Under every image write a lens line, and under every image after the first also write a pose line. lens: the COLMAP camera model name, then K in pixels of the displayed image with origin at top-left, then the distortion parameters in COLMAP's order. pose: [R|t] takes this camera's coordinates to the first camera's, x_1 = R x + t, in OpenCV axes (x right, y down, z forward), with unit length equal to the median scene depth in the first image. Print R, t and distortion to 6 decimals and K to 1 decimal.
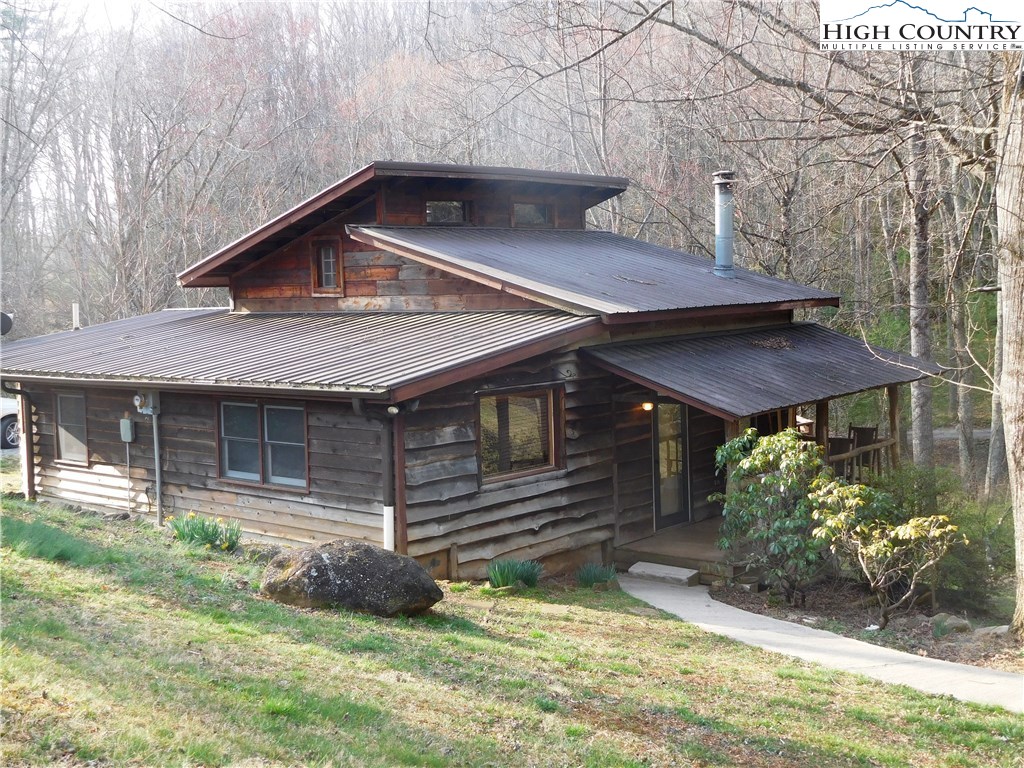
lens RADIAL K [[1201.1, 0, 511.3], [0, 1201.1, 385.0], [0, 0, 1]] dist [0.025179, 0.000000]
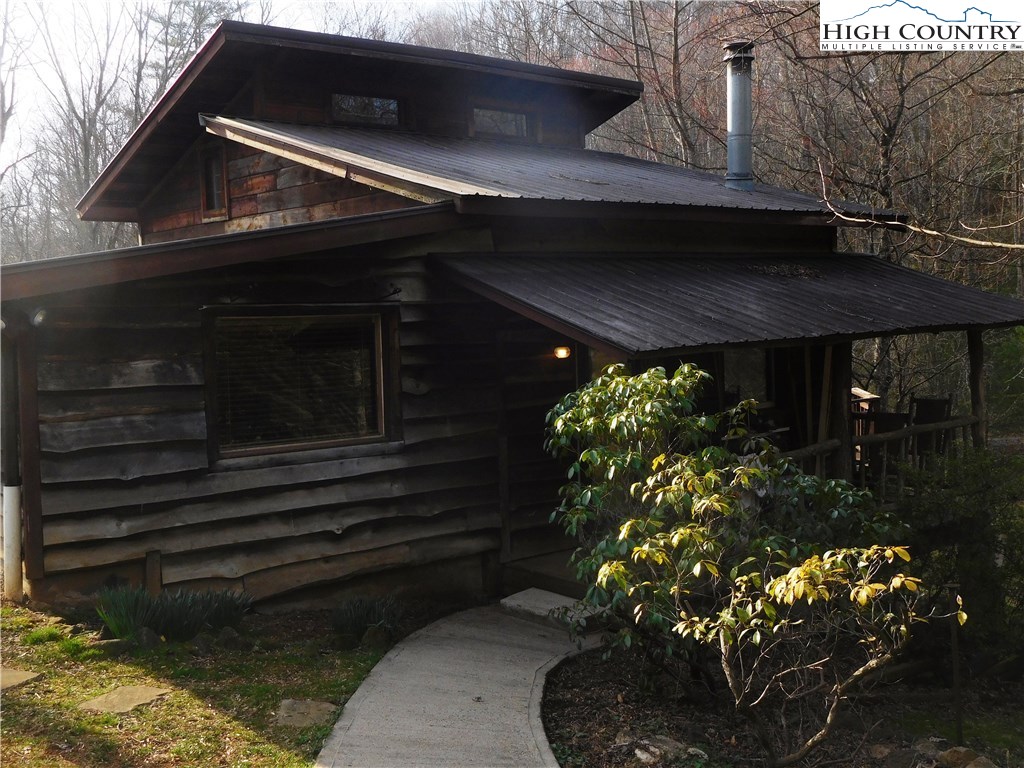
lens RADIAL K [[1074.6, 0, 513.1], [0, 1074.6, 381.4], [0, 0, 1]] dist [0.005236, 0.000000]
pose [[0.984239, 0.015886, -0.176126, 0.204288], [-0.017588, 0.999812, -0.008105, 0.041472], [0.175965, 0.011075, 0.984334, 0.438994]]
